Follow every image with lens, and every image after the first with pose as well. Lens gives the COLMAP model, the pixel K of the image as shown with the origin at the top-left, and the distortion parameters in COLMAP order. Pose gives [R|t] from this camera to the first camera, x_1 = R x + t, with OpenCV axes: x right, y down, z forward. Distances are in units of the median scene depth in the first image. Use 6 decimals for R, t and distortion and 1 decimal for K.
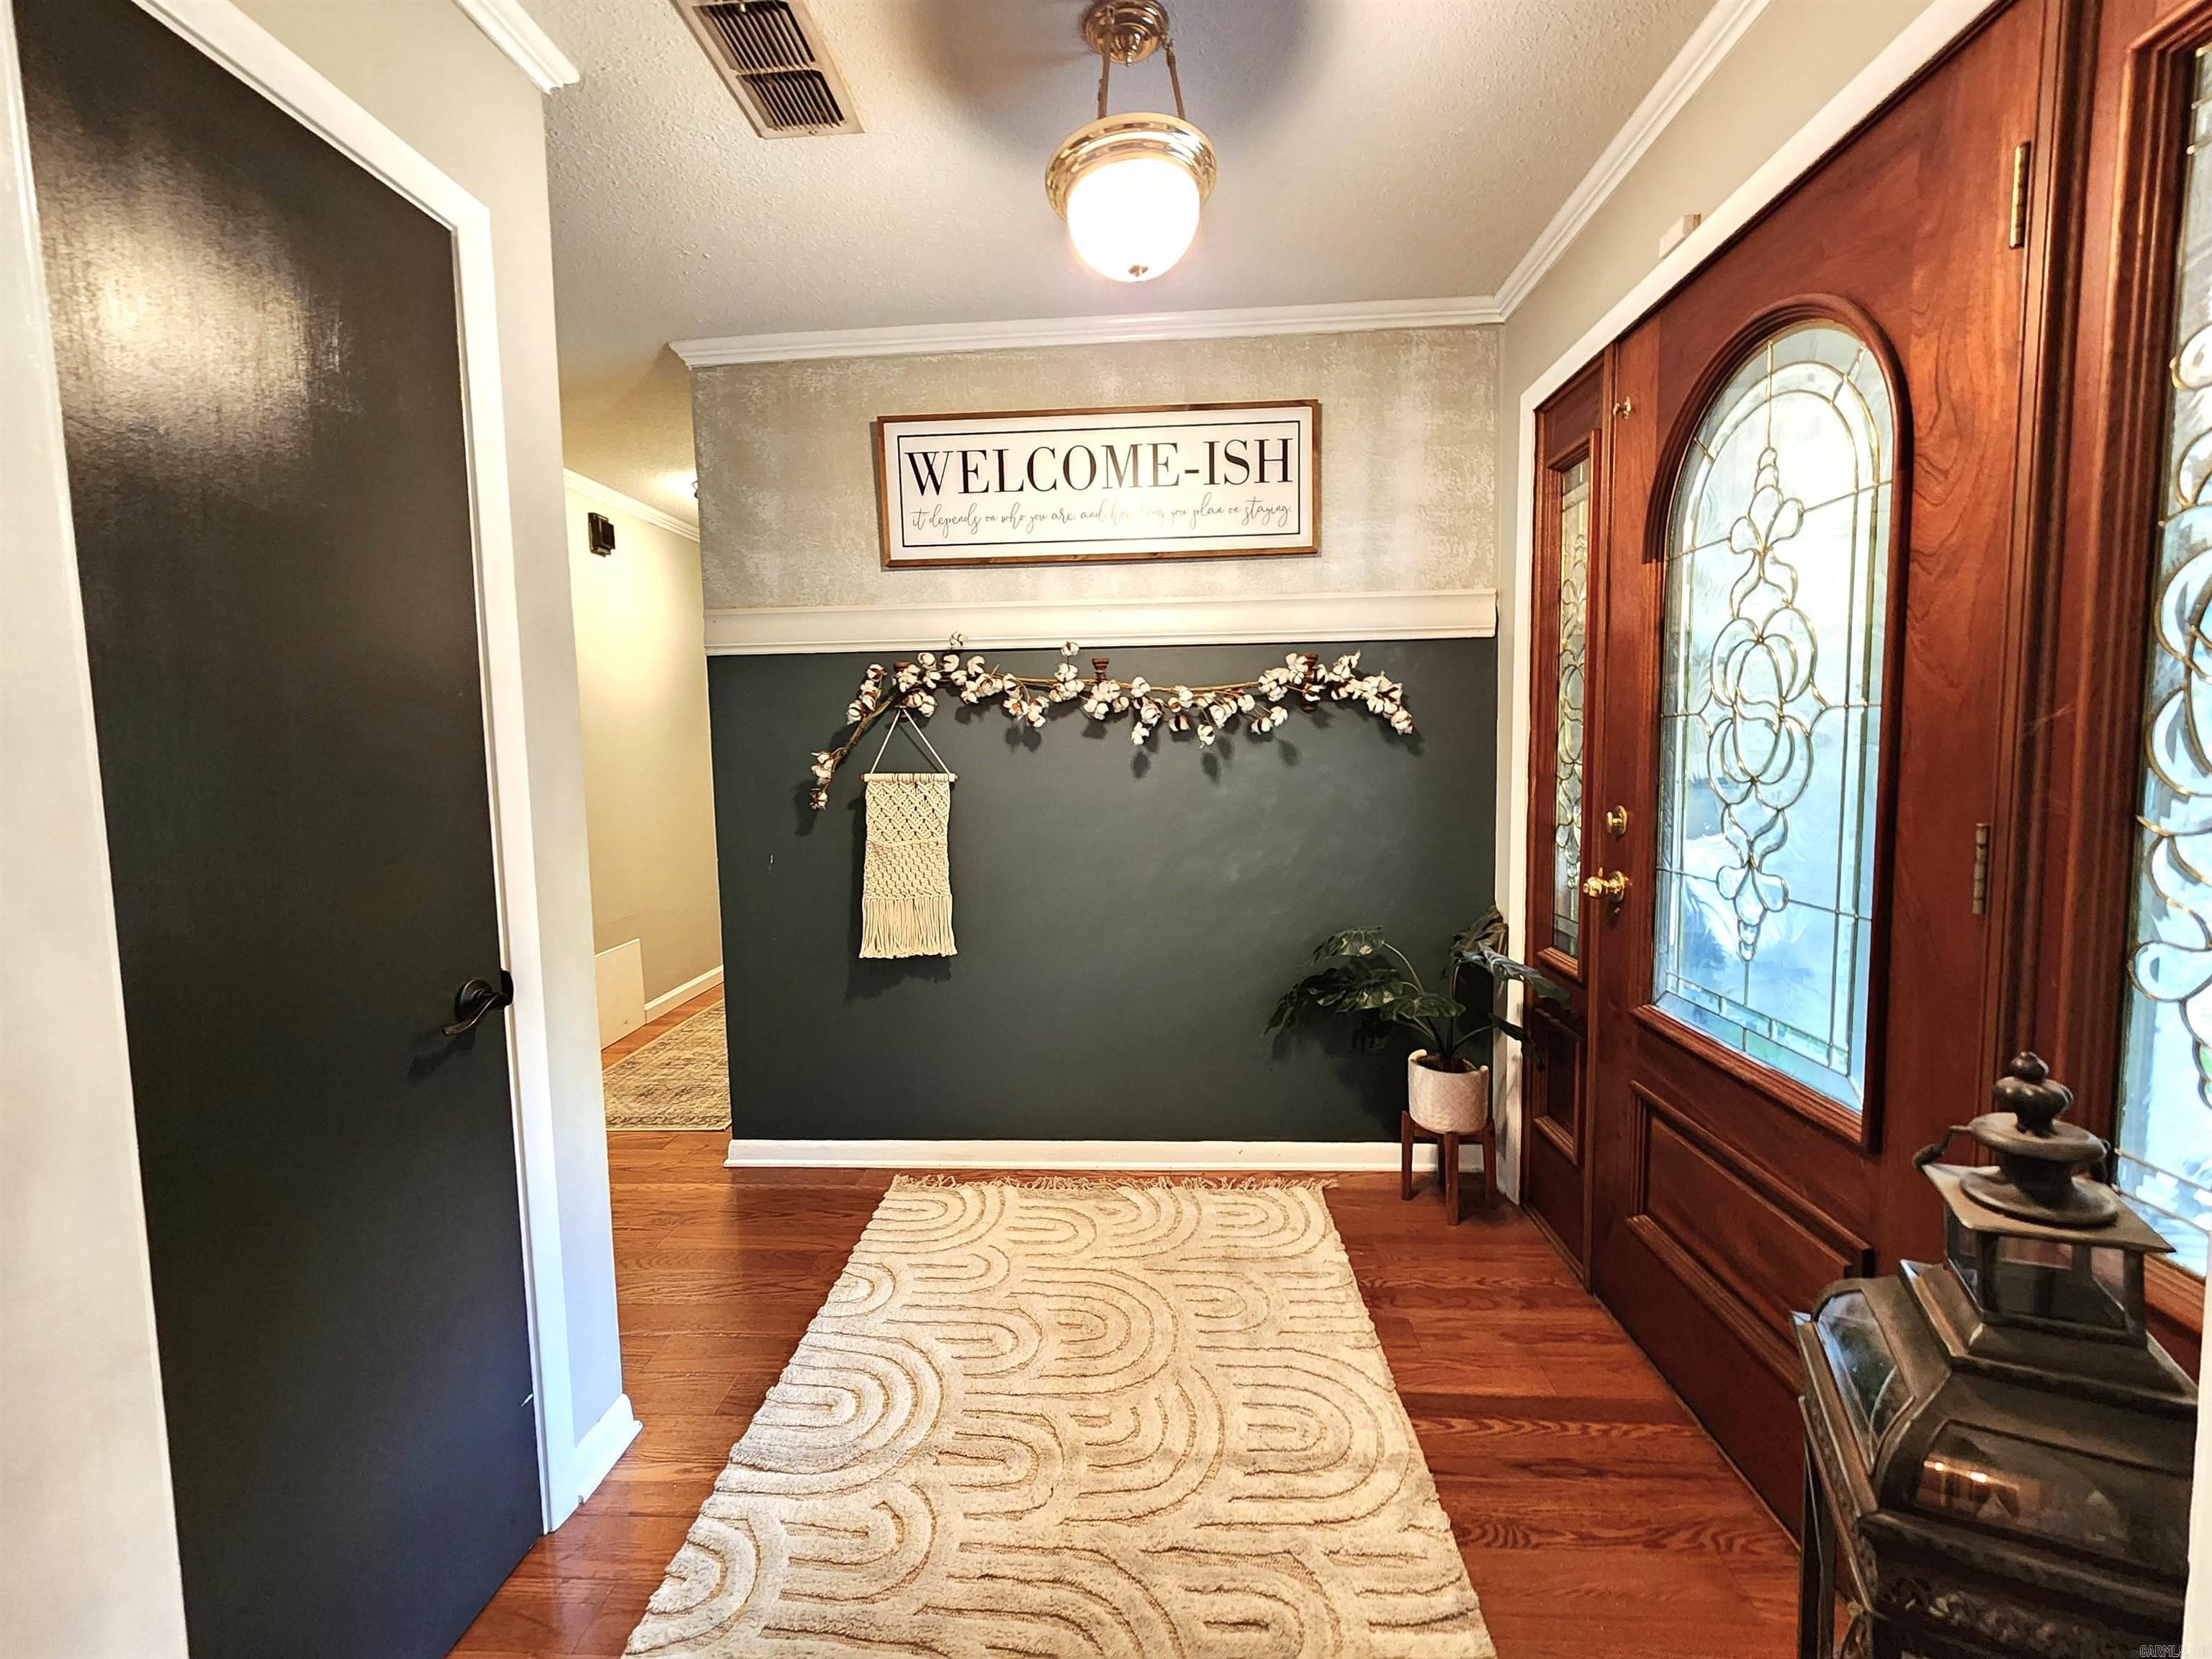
lens RADIAL K [[907.2, 0, 1100.9], [0, 907.2, 821.6], [0, 0, 1]] dist [0.001162, -0.000053]
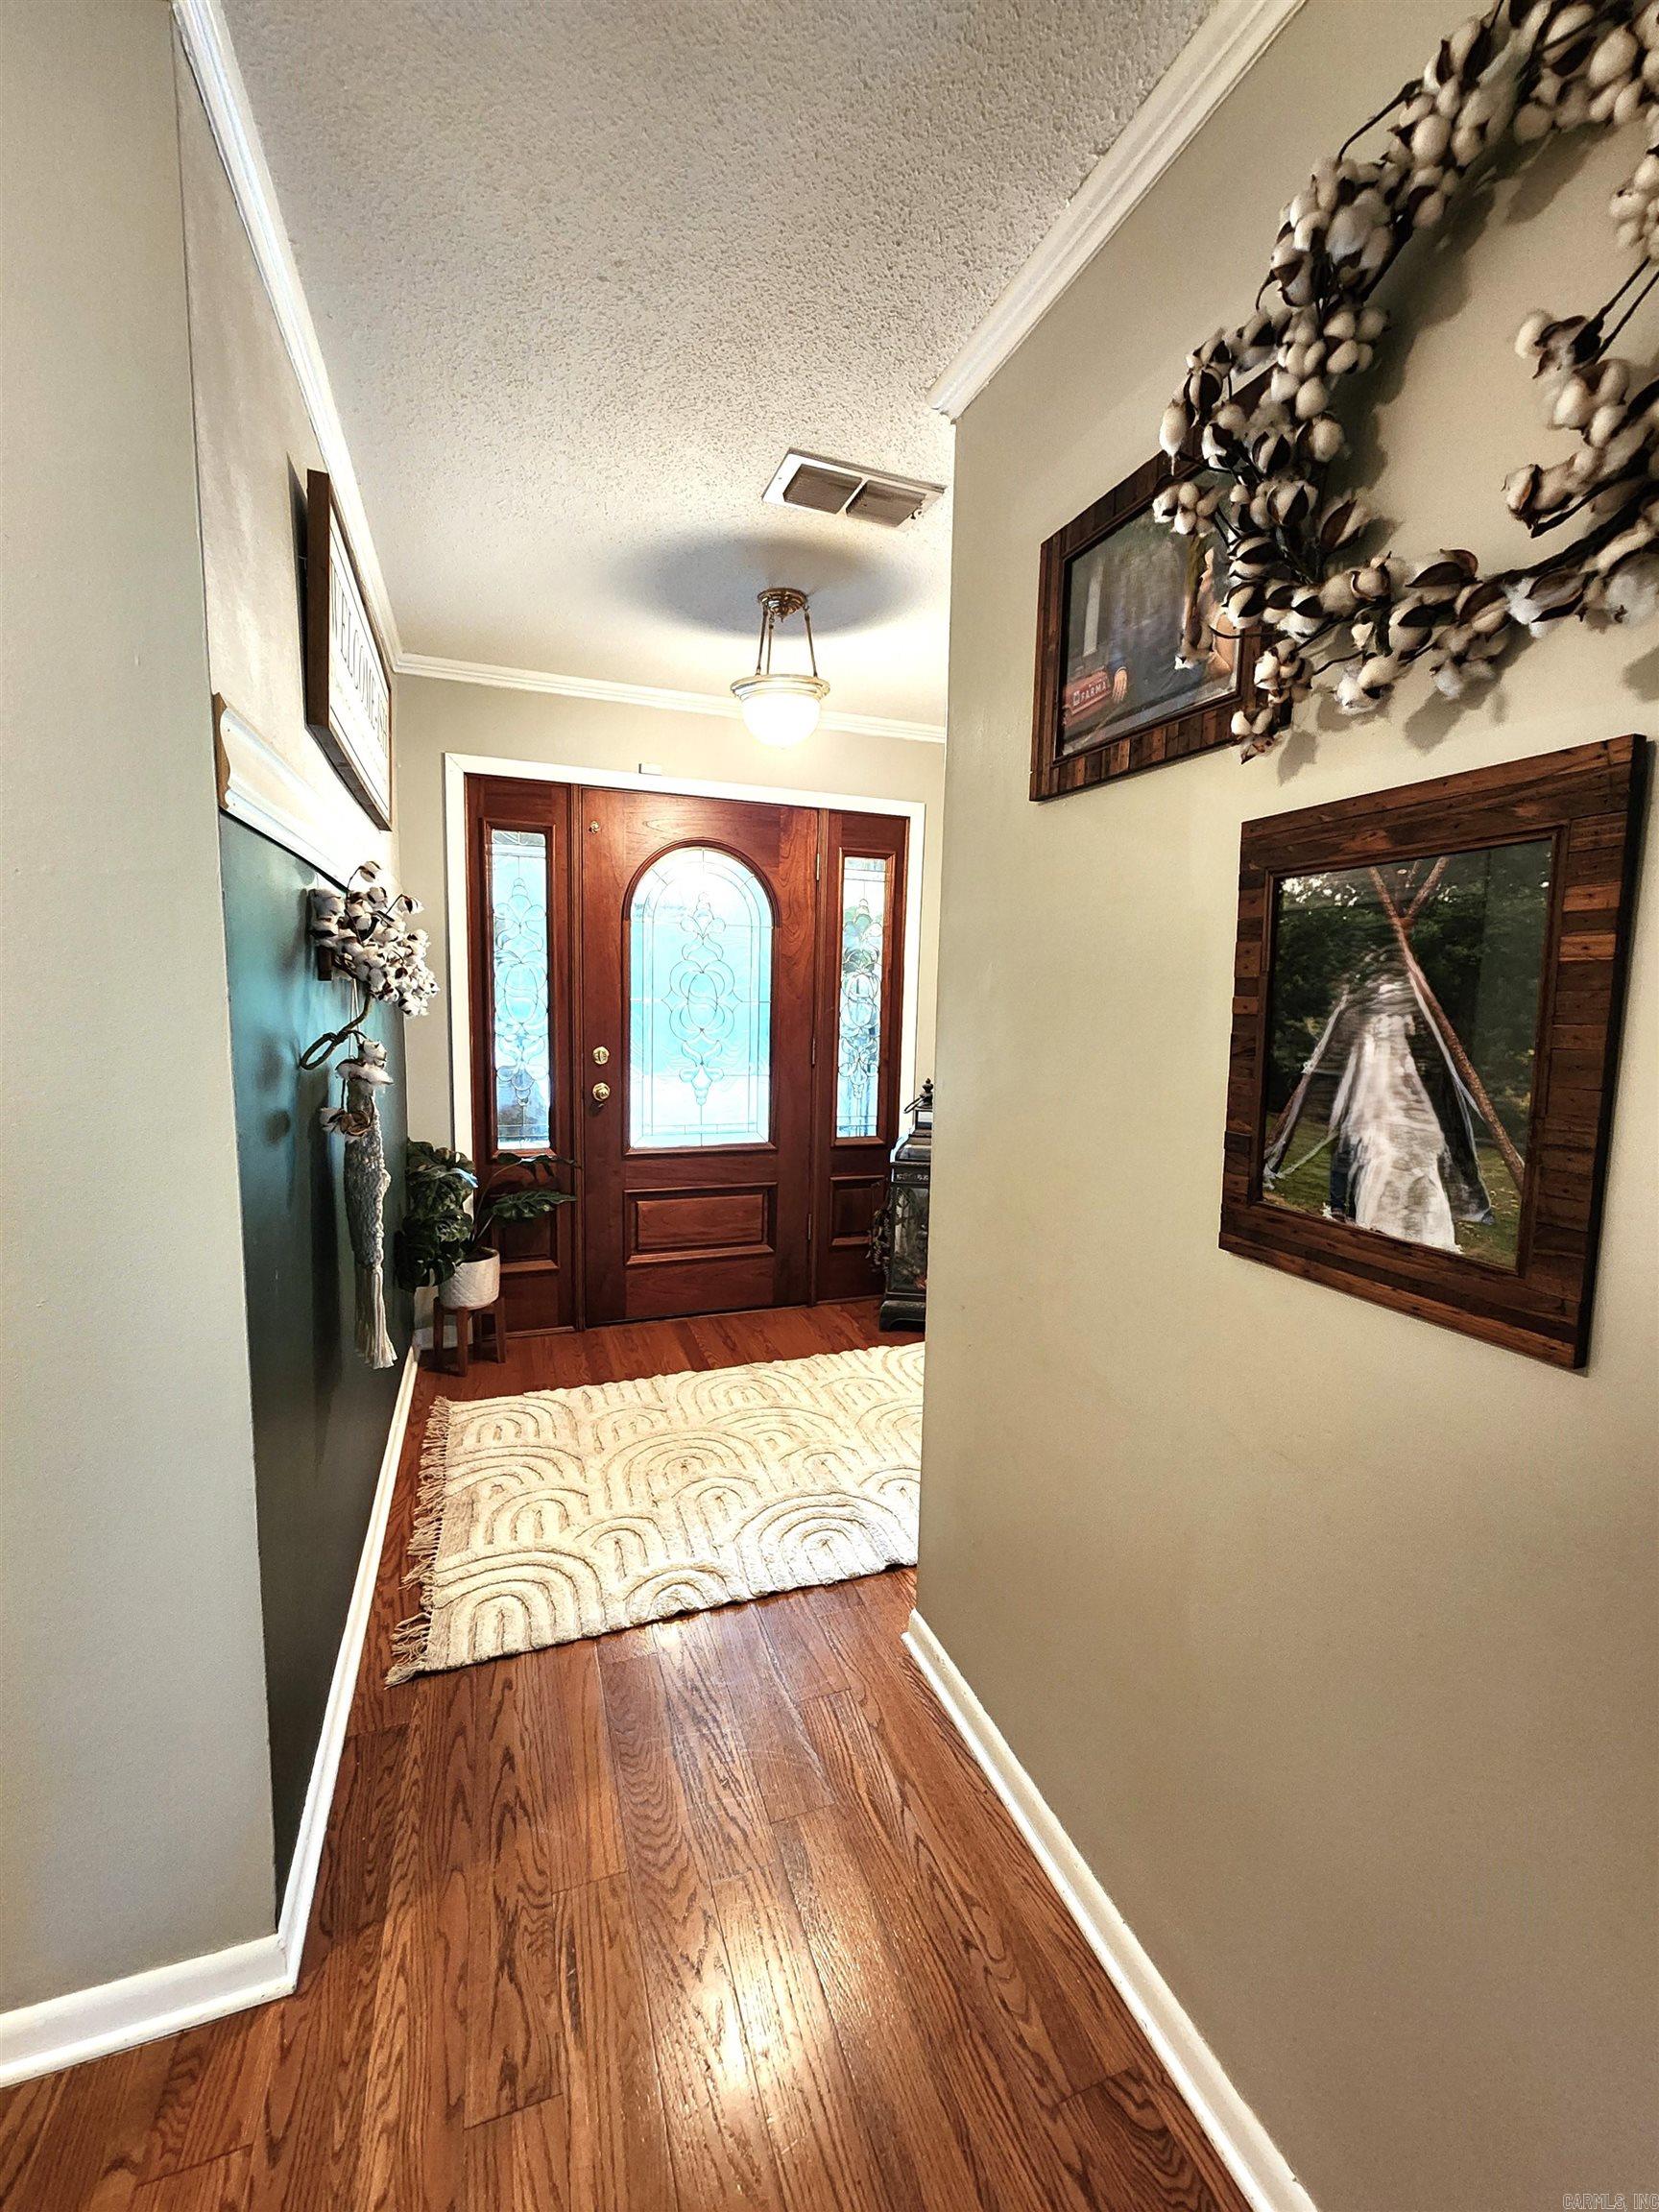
lens RADIAL K [[907.2, 0, 826.8], [0, 907.2, 1100.5], [0, 0, 1]] dist [0.001162, -0.000053]
pose [[-0.394506, -0.099034, 0.913541, -1.261834], [0.065543, 0.988610, 0.135477, -0.126795], [-0.916553, 0.113323, -0.383521, 1.274796]]
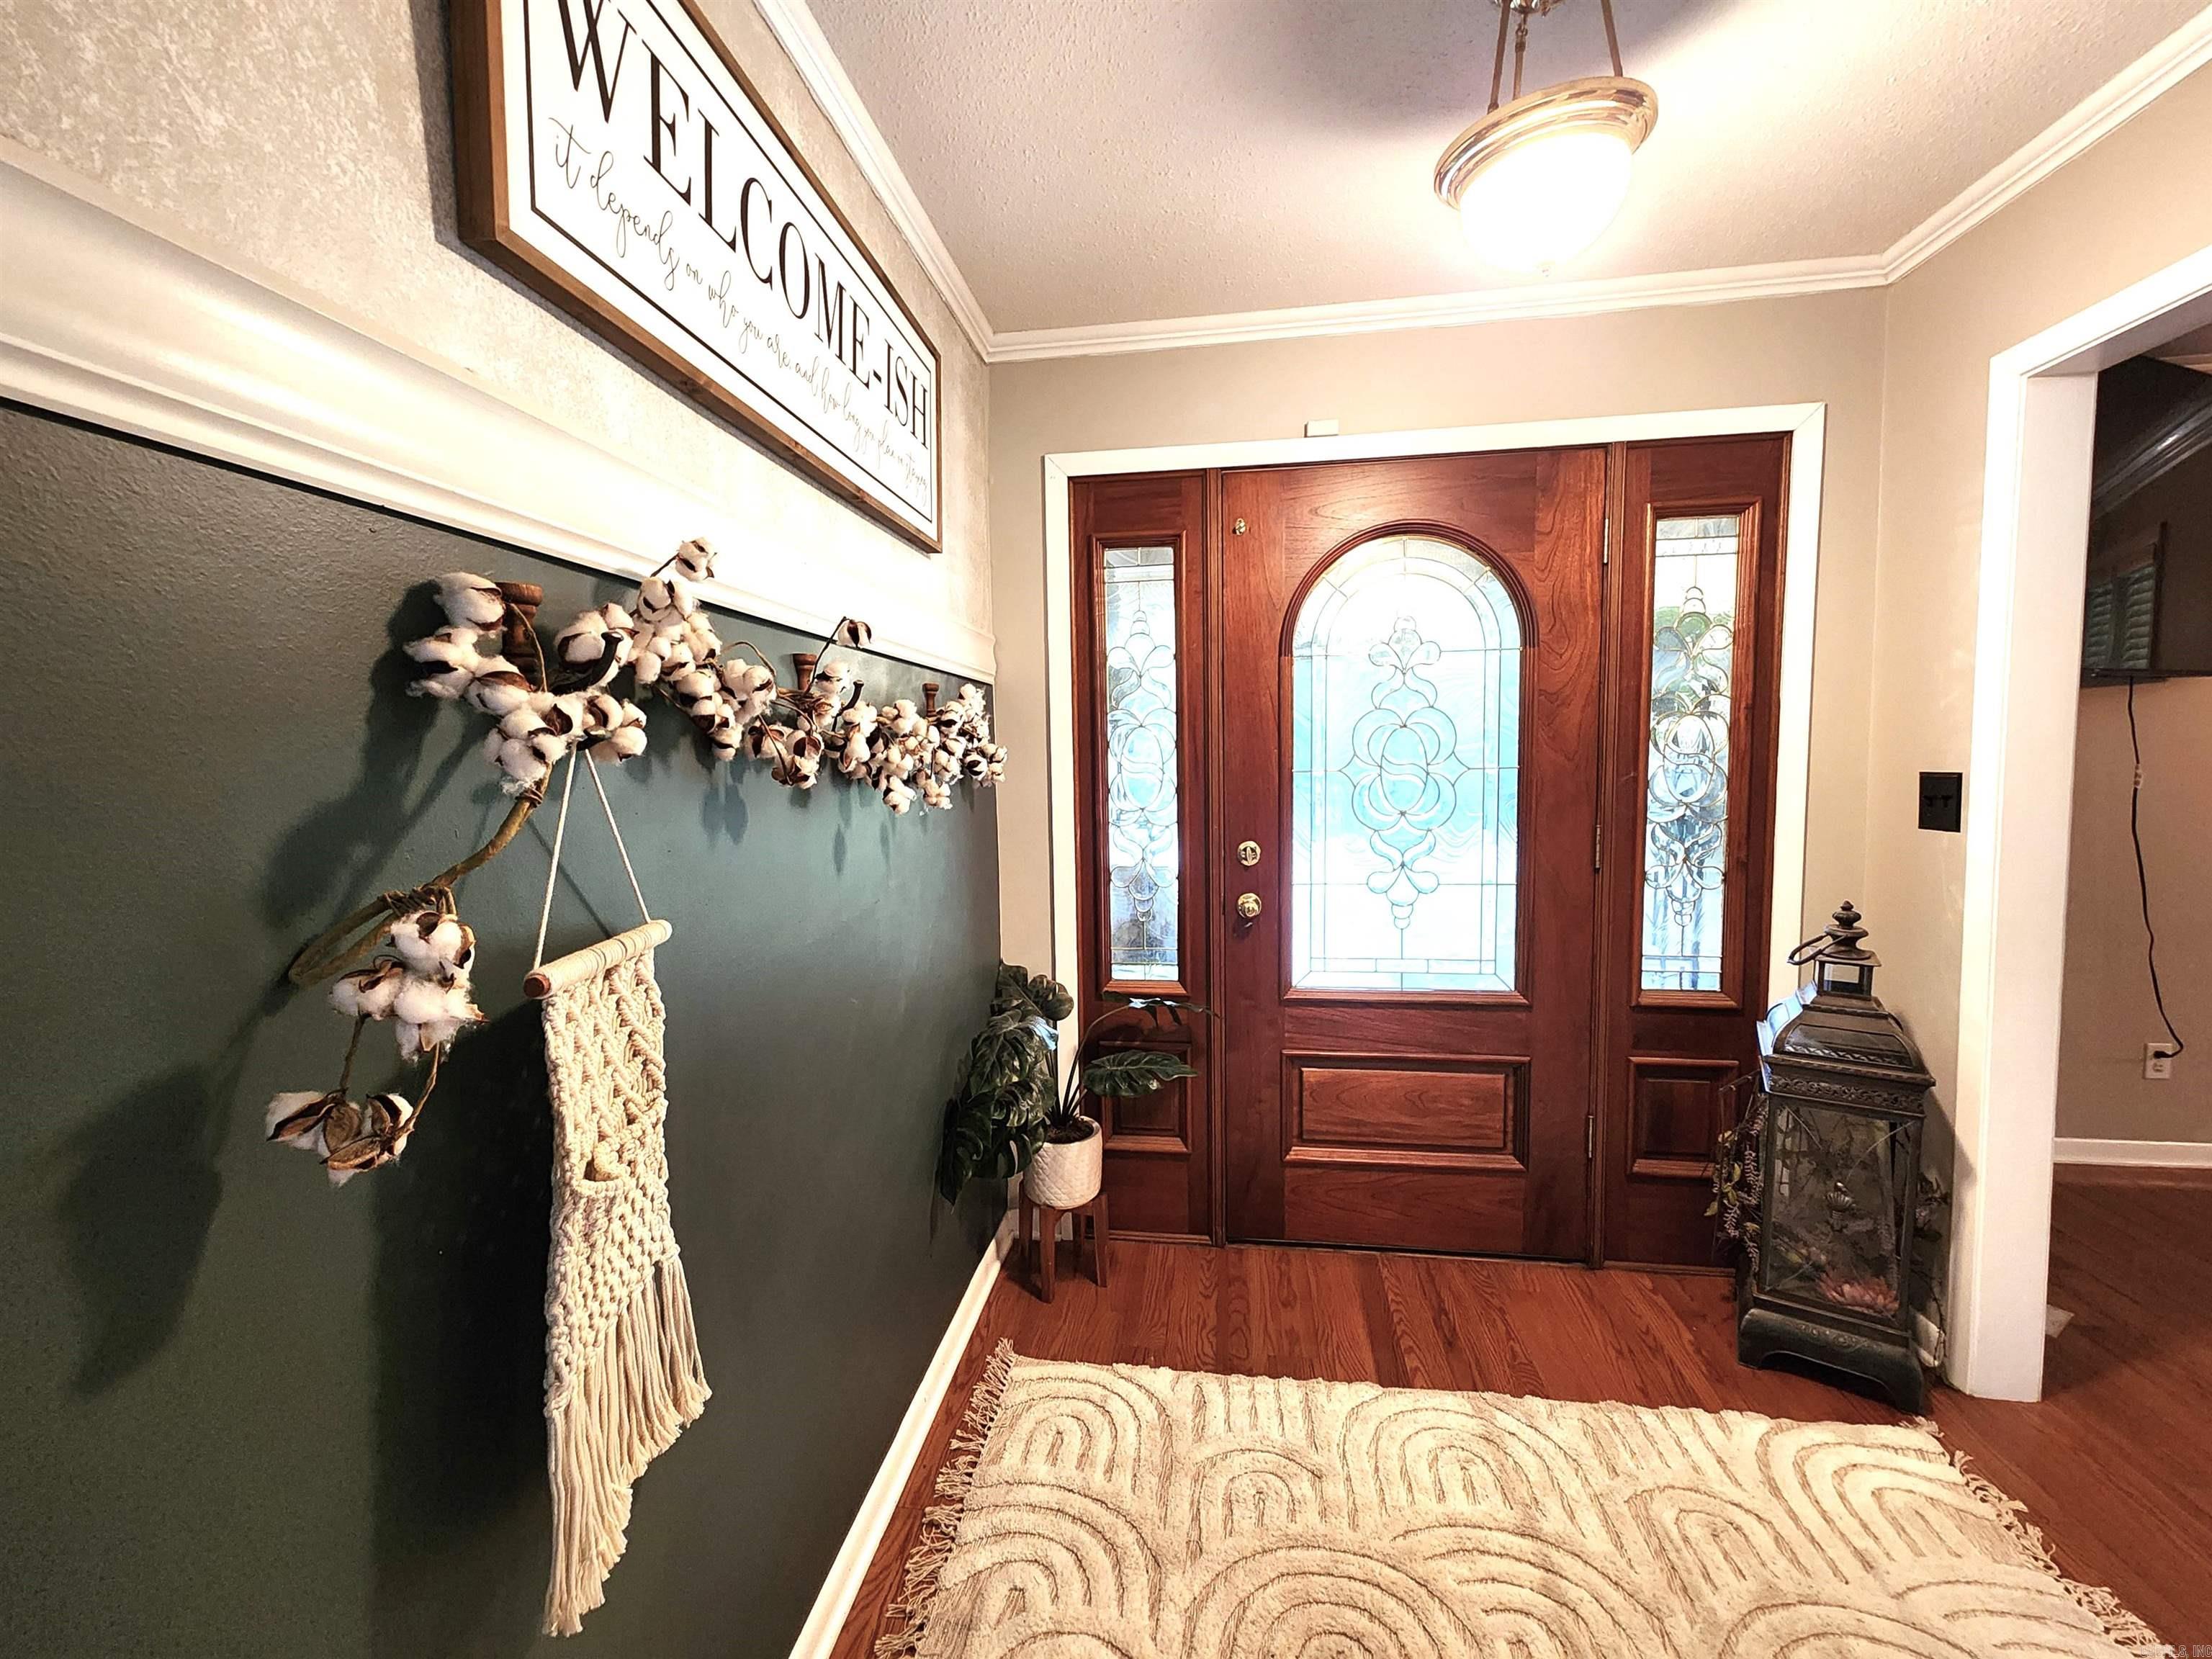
lens RADIAL K [[907.2, 0, 1093.8], [0, 907.2, 822.9], [0, 0, 1]] dist [0.001162, -0.000053]
pose [[0.092628, -0.055869, 0.994132, -0.689766], [0.103242, 0.993582, 0.046218, -0.121388], [-0.990334, 0.098355, 0.097802, 1.070664]]
